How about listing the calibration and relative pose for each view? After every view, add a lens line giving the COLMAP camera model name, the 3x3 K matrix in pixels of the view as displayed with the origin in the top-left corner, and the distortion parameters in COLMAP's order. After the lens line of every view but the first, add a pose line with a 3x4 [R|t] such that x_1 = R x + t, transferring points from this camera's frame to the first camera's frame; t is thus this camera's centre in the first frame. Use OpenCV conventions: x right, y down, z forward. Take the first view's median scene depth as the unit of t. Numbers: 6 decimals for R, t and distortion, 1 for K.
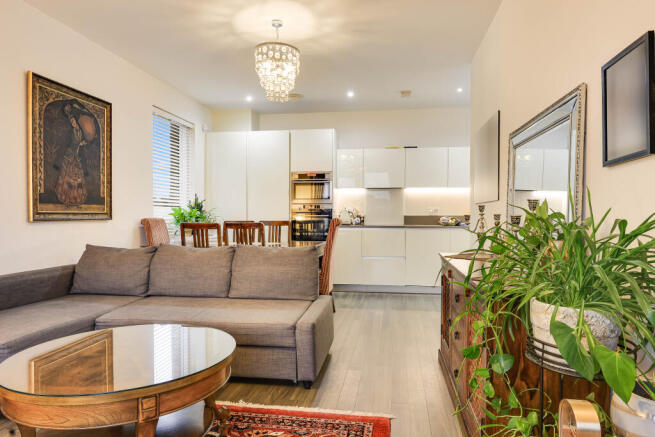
lens RADIAL K [[427.8, 0, 328.5], [0, 427.8, 220.2], [0, 0, 1]] dist [0.005440, 0.004150]
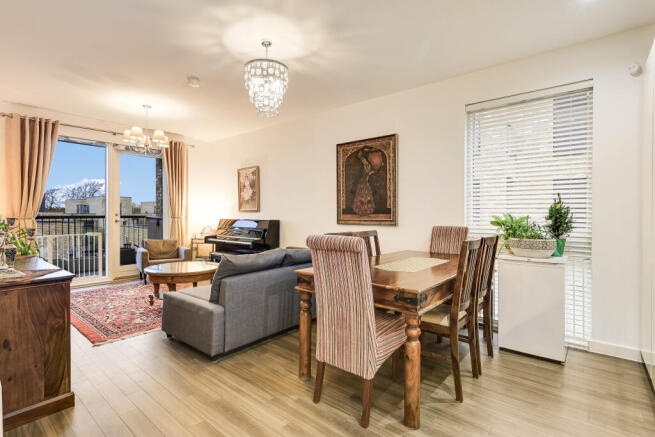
lens RADIAL K [[320.1, 0, 328.2], [0, 320.1, 213.9], [0, 0, 1]] dist [-0.001062, -0.000104]
pose [[-0.520257, -0.000395, -0.854010, 0.447443], [-0.012486, 0.999897, 0.007144, -0.044814], [0.853919, 0.014380, -0.520208, 1.468200]]
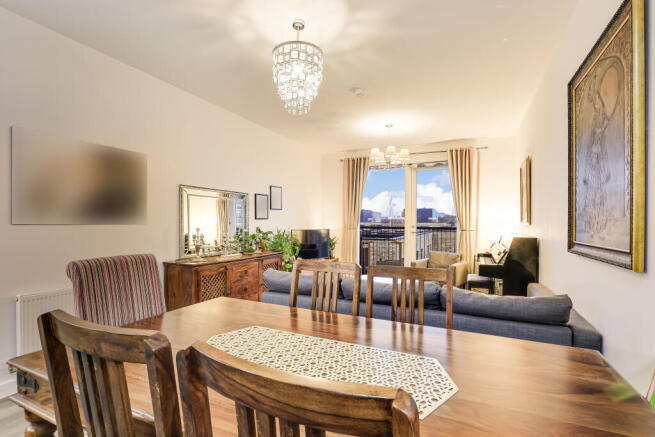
lens RADIAL K [[301.9, 0, 326.5], [0, 301.9, 220.2], [0, 0, 1]] dist [-0.002671, -0.000096]
pose [[-0.954816, -0.004476, 0.297165, -0.343458], [-0.002566, 0.999973, 0.006818, -0.057681], [-0.297188, 0.005747, -0.954802, 1.499780]]
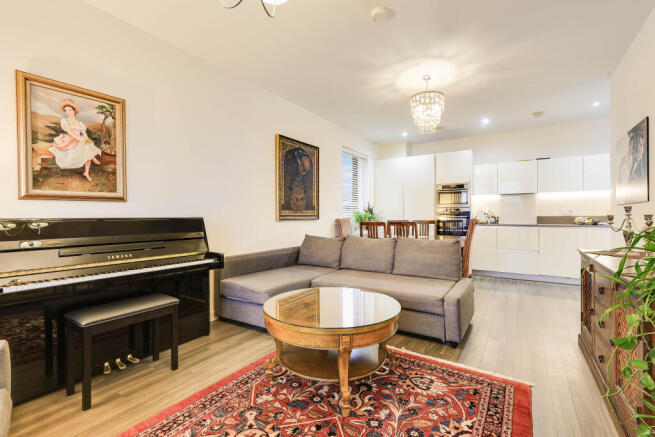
lens RADIAL K [[297.5, 0, 326.4], [0, 297.5, 214.9], [0, 0, 1]] dist [0.001517, 0.001248]
pose [[0.907404, -0.005961, -0.420216, -0.012150], [-0.001050, 0.999864, -0.016450, -0.000181], [0.420257, 0.015368, 0.907275, -0.001131]]
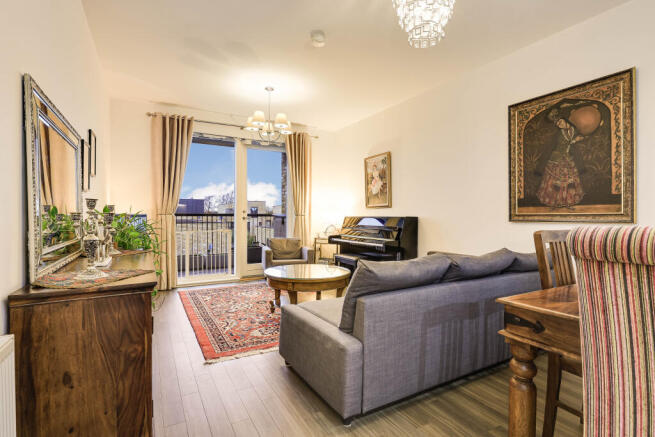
lens RADIAL K [[323.3, 0, 327.4], [0, 323.3, 215.8], [0, 0, 1]] dist [-0.001128, 0.001663]
pose [[-0.790438, -0.003434, -0.612532, 0.288809], [-0.010410, 0.999915, 0.007828, -0.014409], [0.612453, 0.012564, -0.790407, 1.244803]]
